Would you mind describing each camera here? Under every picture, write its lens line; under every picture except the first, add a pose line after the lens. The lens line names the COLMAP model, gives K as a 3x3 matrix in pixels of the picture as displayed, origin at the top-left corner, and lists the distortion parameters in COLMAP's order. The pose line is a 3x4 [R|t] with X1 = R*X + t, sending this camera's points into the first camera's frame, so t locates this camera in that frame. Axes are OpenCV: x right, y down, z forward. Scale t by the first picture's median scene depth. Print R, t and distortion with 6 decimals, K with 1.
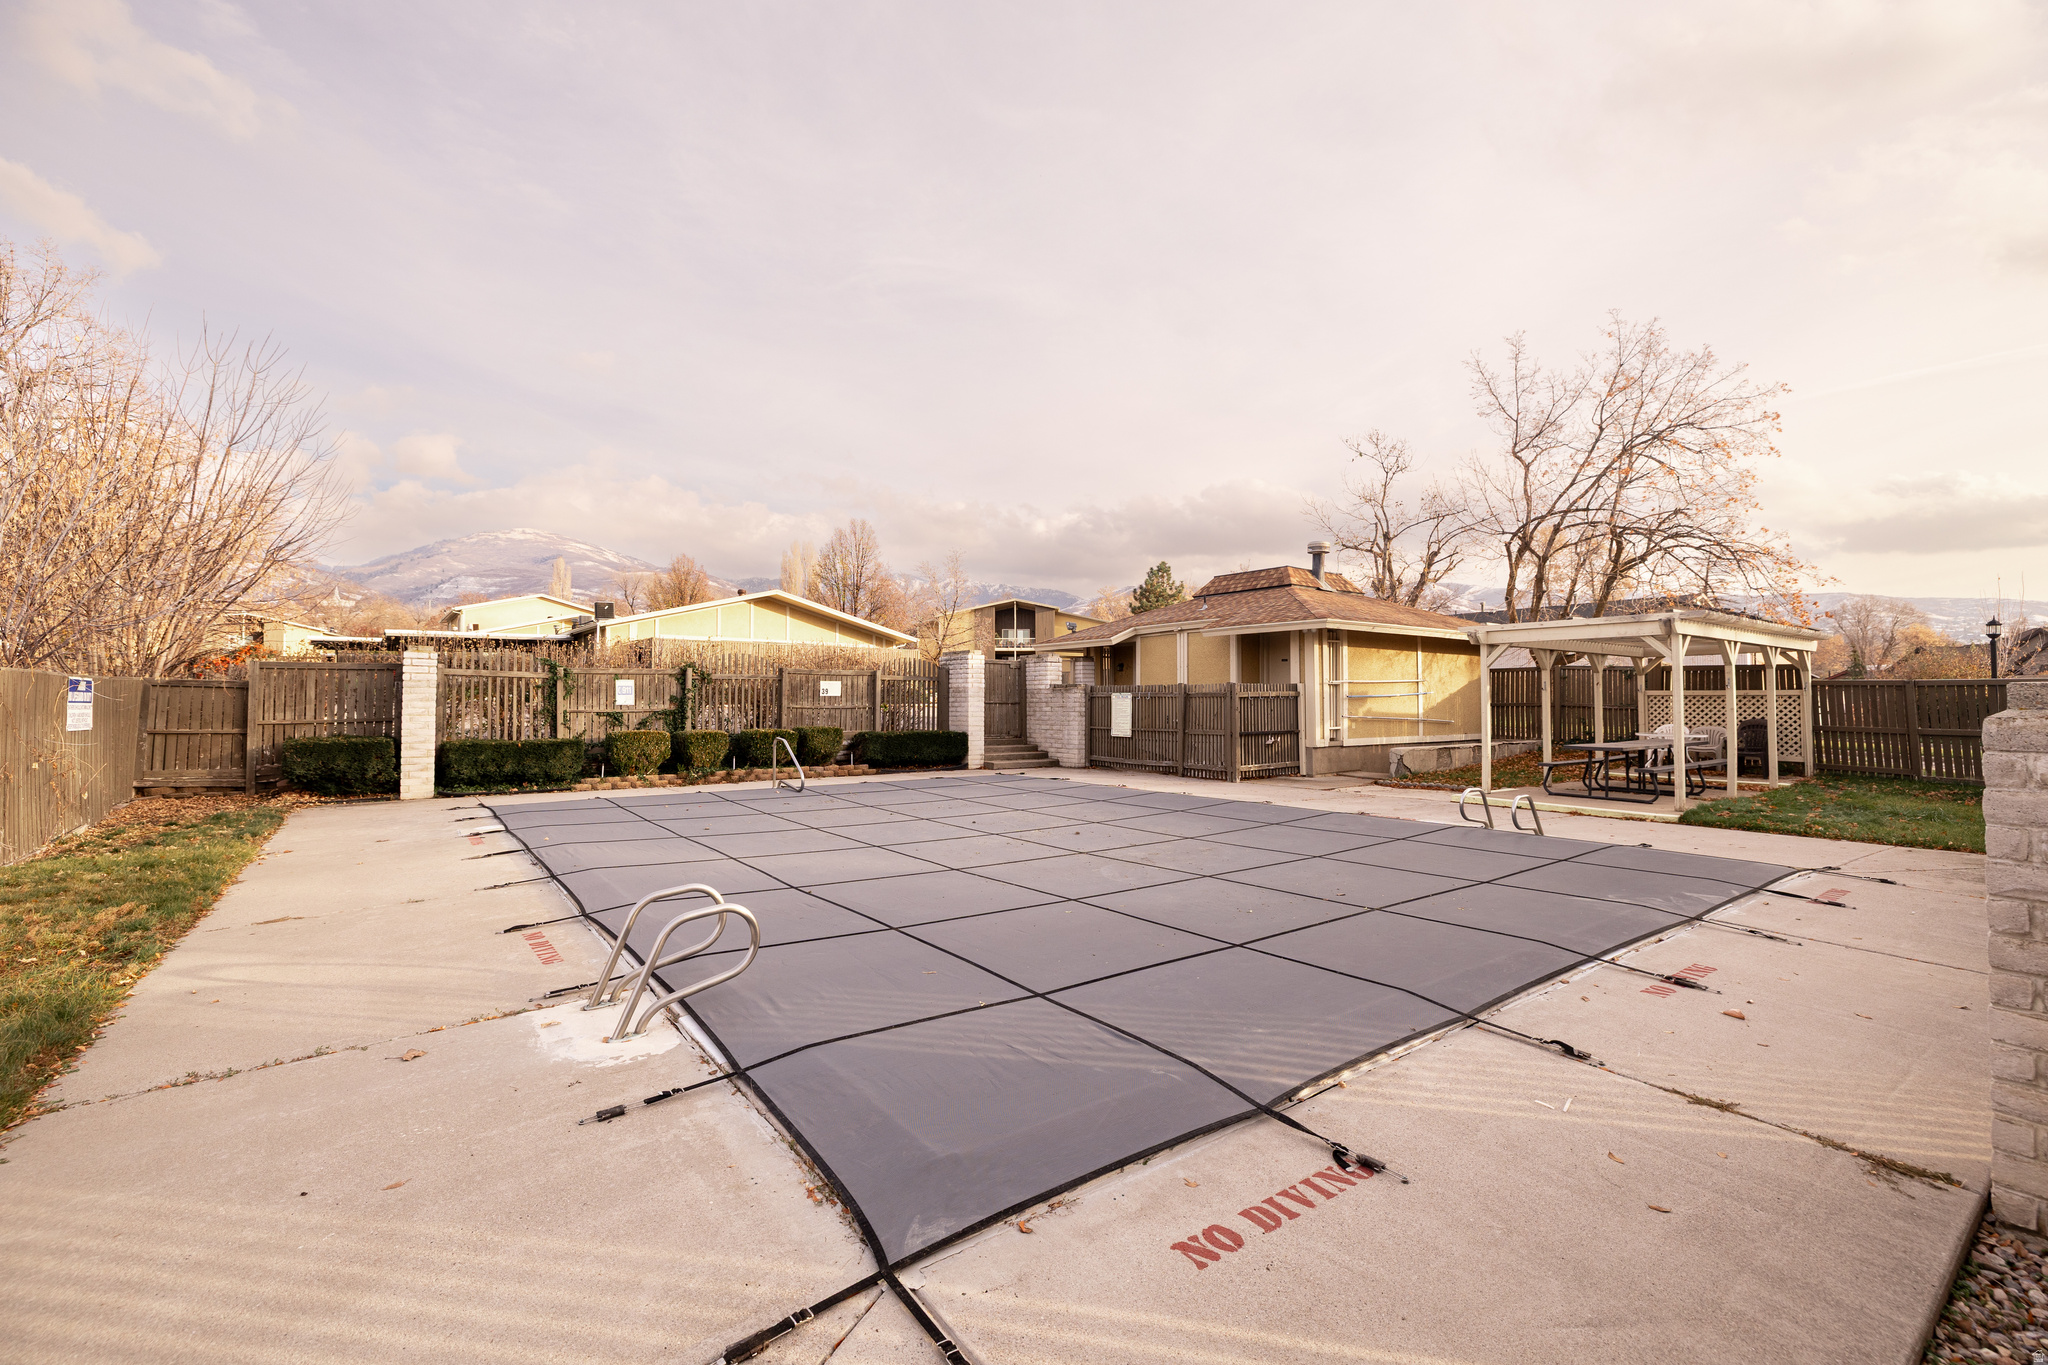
lens RADIAL K [[872.8, 0, 1014.6], [0, 872.8, 681.6], [0, 0, 1]] dist [0.000946, 0.000114]
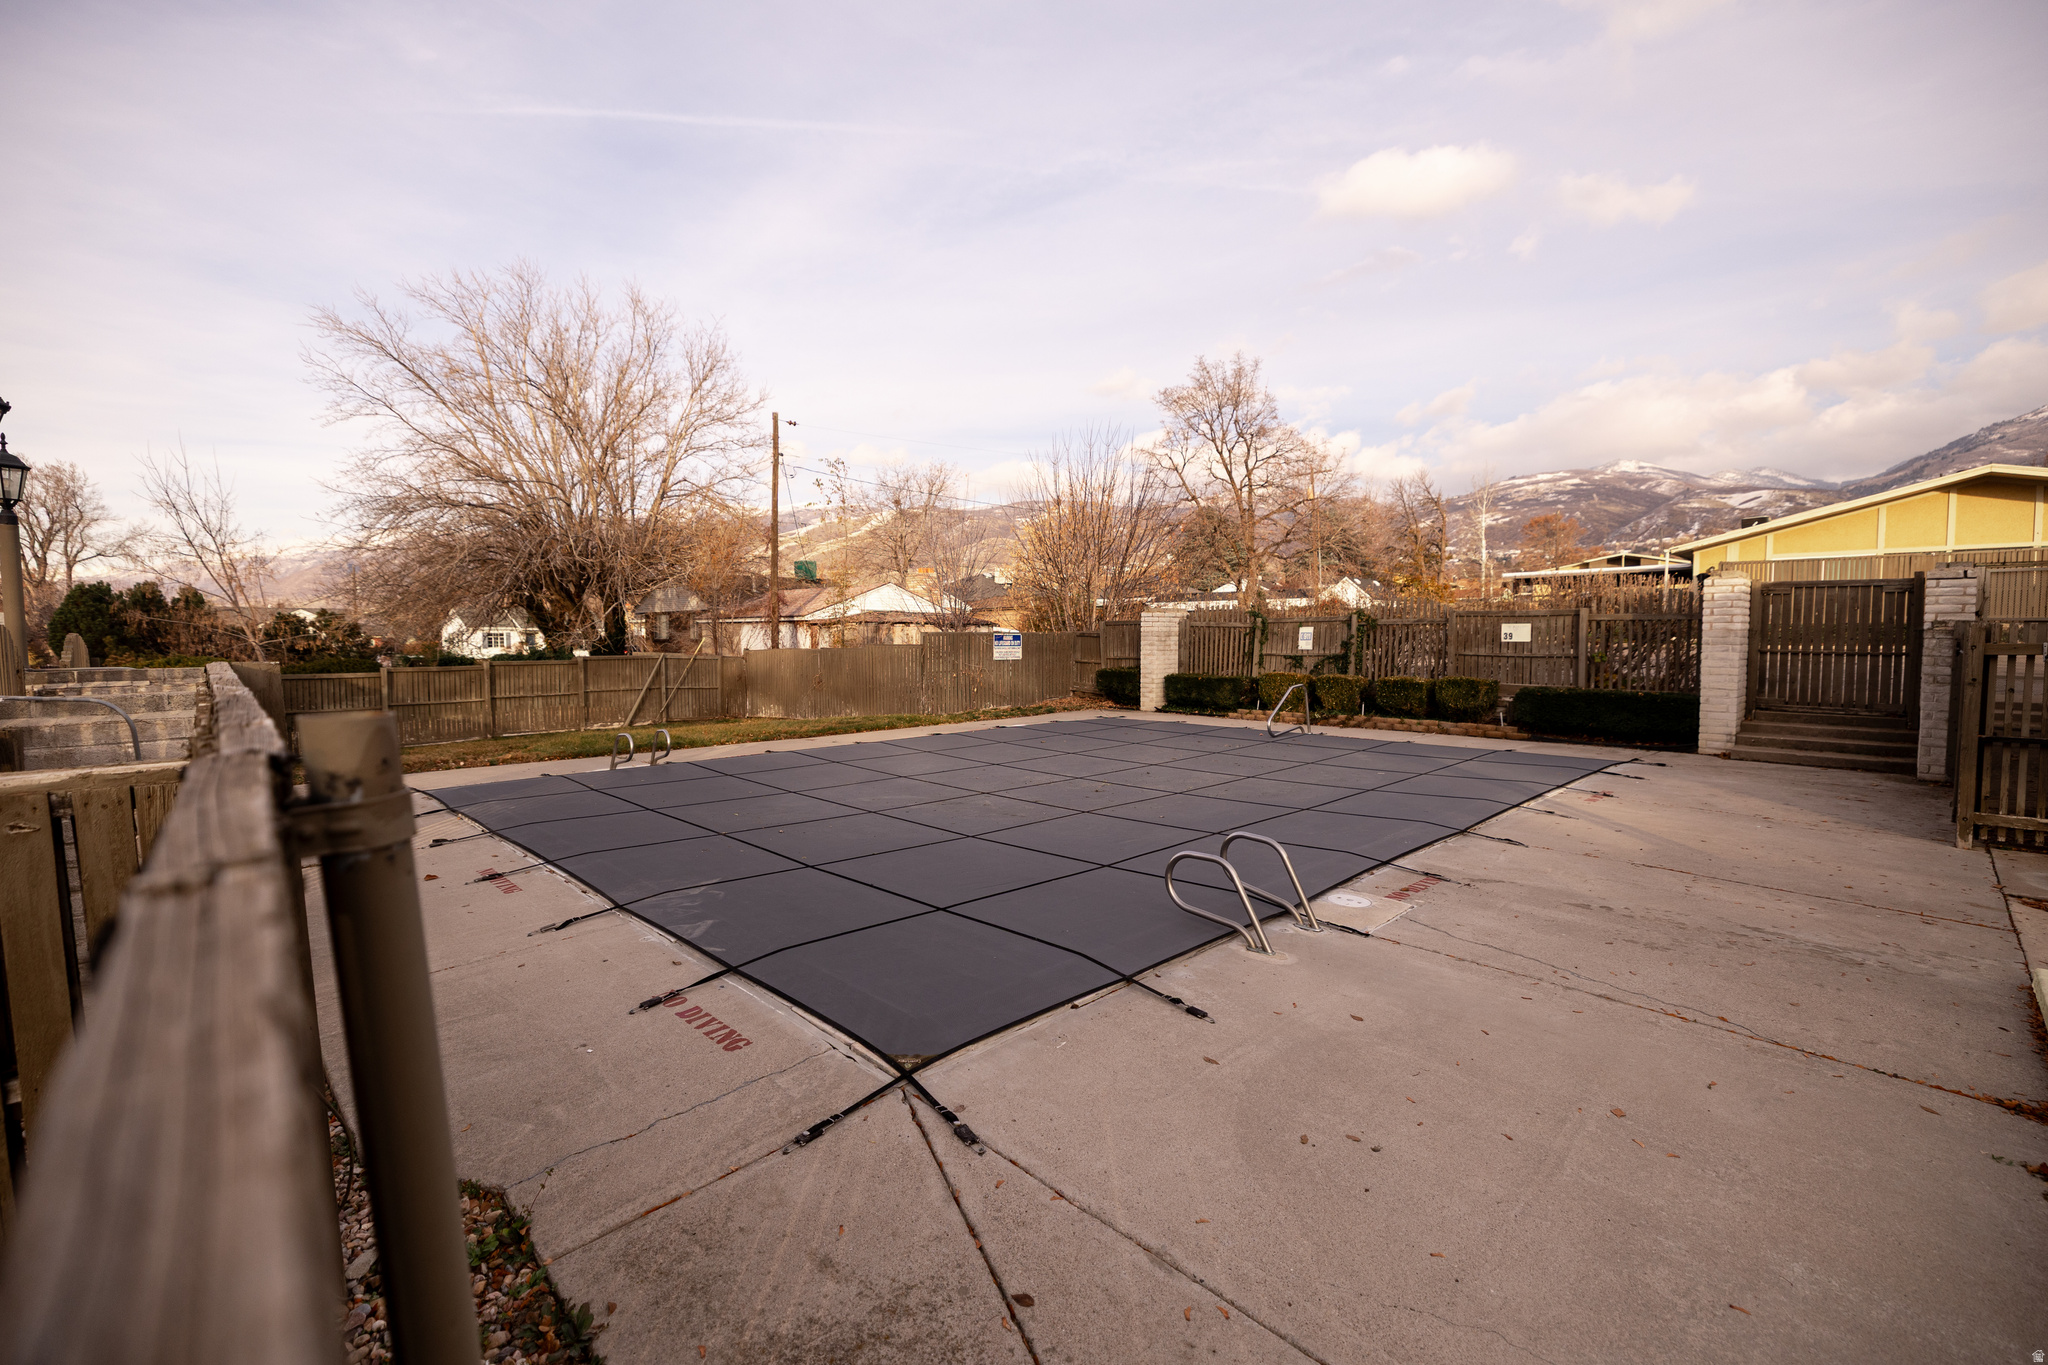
lens RADIAL K [[872.8, 0, 1014.6], [0, 872.8, 681.6], [0, 0, 1]] dist [0.000946, 0.000114]
pose [[0.145334, 0.055241, -0.987839, 0.621403], [0.025590, 0.997896, 0.059568, -0.008495], [0.989052, -0.033936, 0.143615, 0.464738]]
